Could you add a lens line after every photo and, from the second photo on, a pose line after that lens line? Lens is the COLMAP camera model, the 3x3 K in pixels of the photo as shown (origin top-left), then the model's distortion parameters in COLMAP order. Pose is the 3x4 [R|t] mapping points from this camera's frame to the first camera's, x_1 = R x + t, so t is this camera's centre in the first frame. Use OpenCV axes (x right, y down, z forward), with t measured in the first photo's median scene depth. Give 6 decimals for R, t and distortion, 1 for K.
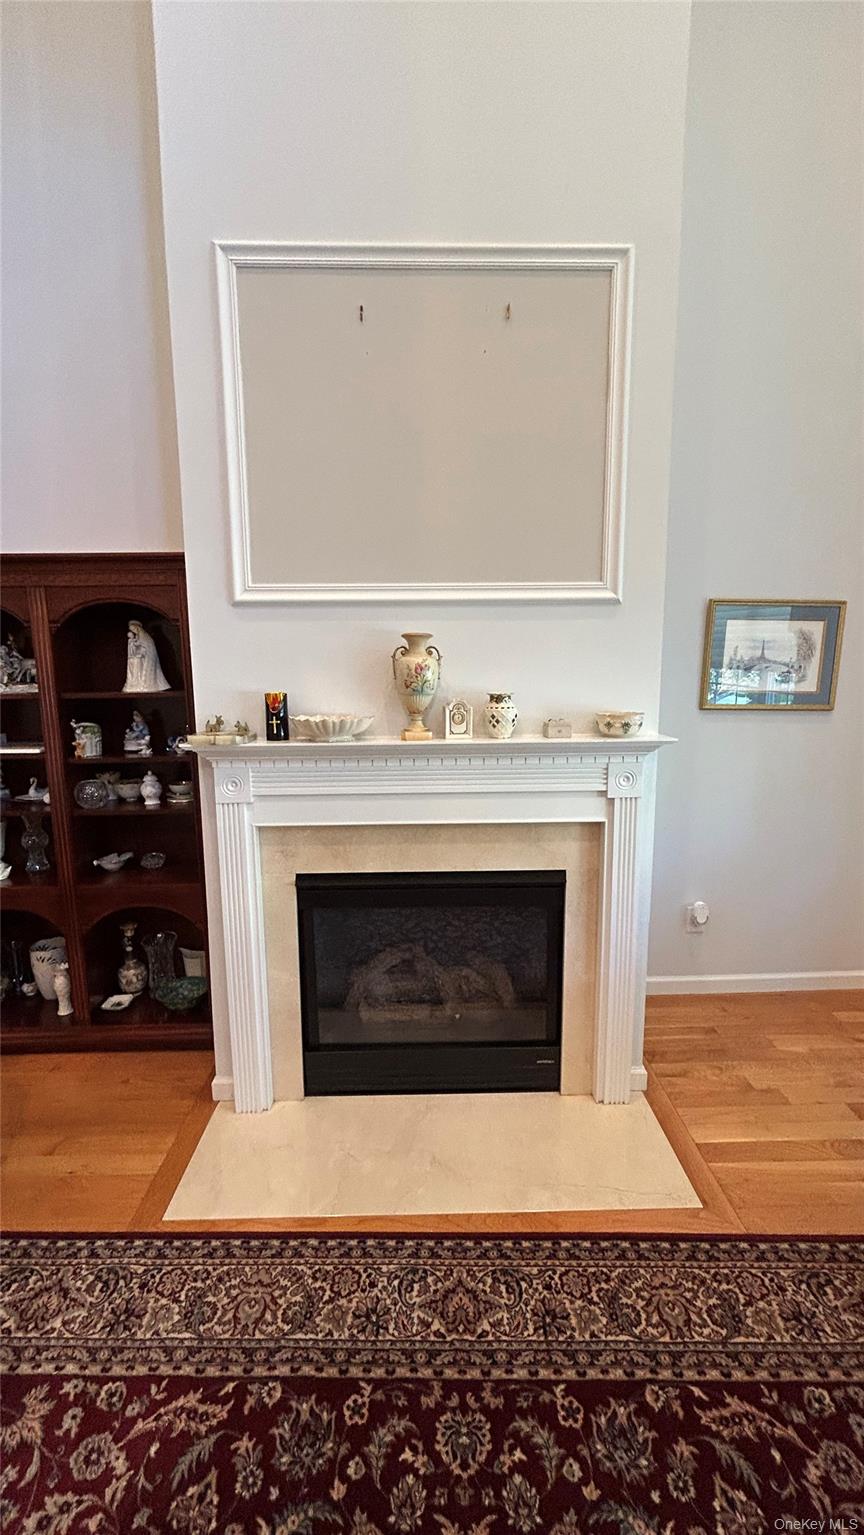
lens RADIAL K [[614.0, 0, 433.3], [0, 614.0, 768.9], [0, 0, 1]] dist [0.001741, -0.001938]
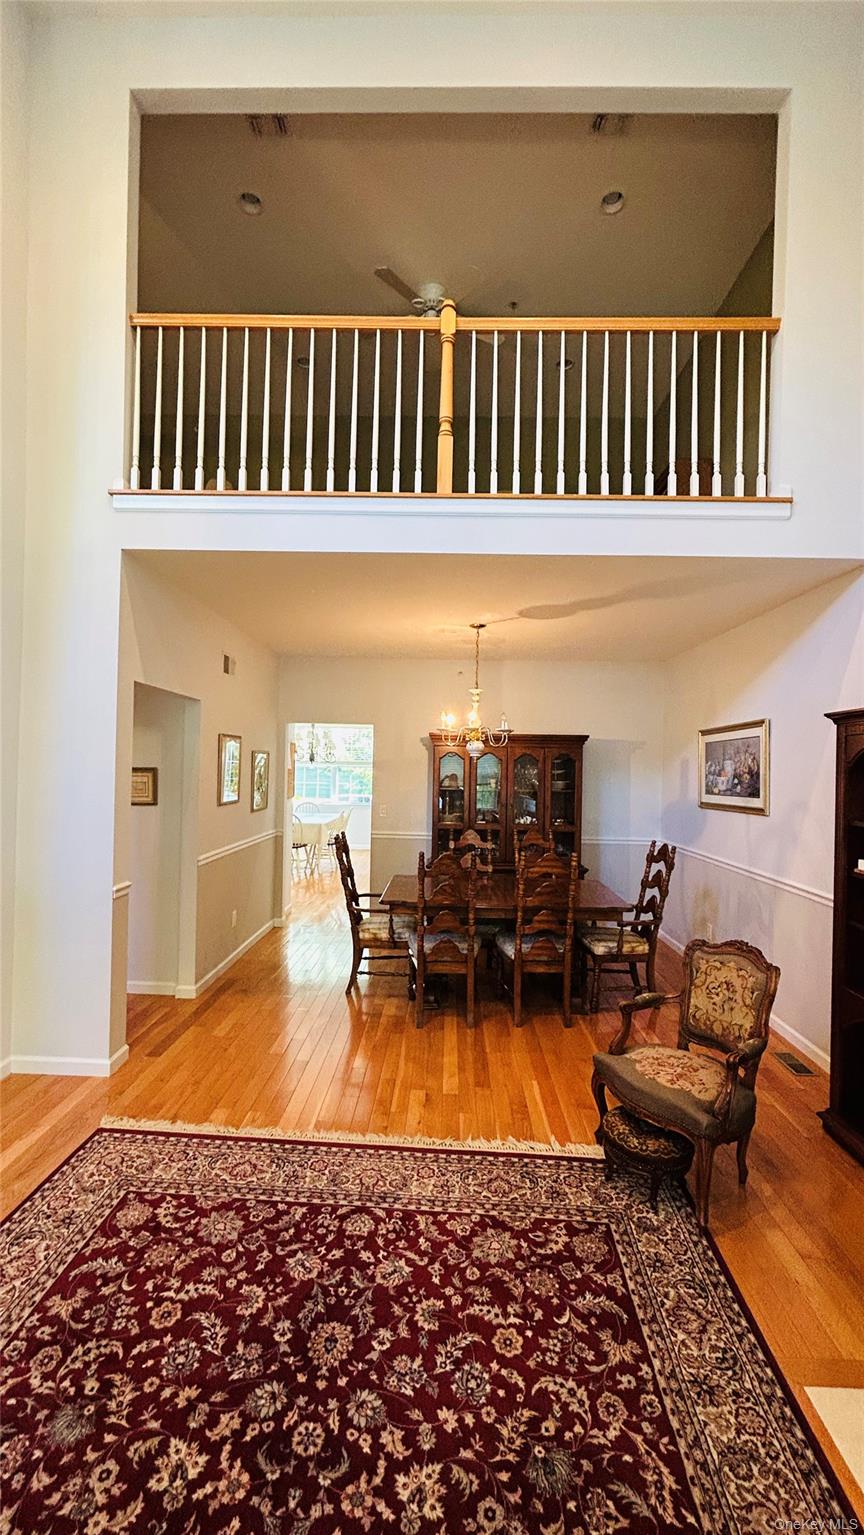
lens RADIAL K [[614.0, 0, 433.3], [0, 614.0, 768.9], [0, 0, 1]] dist [0.001741, -0.001938]
pose [[-0.045073, 0.009358, -0.998940, 0.597061], [-0.171290, 0.985075, 0.016957, -0.151608], [0.984189, 0.171873, -0.042798, 0.339636]]
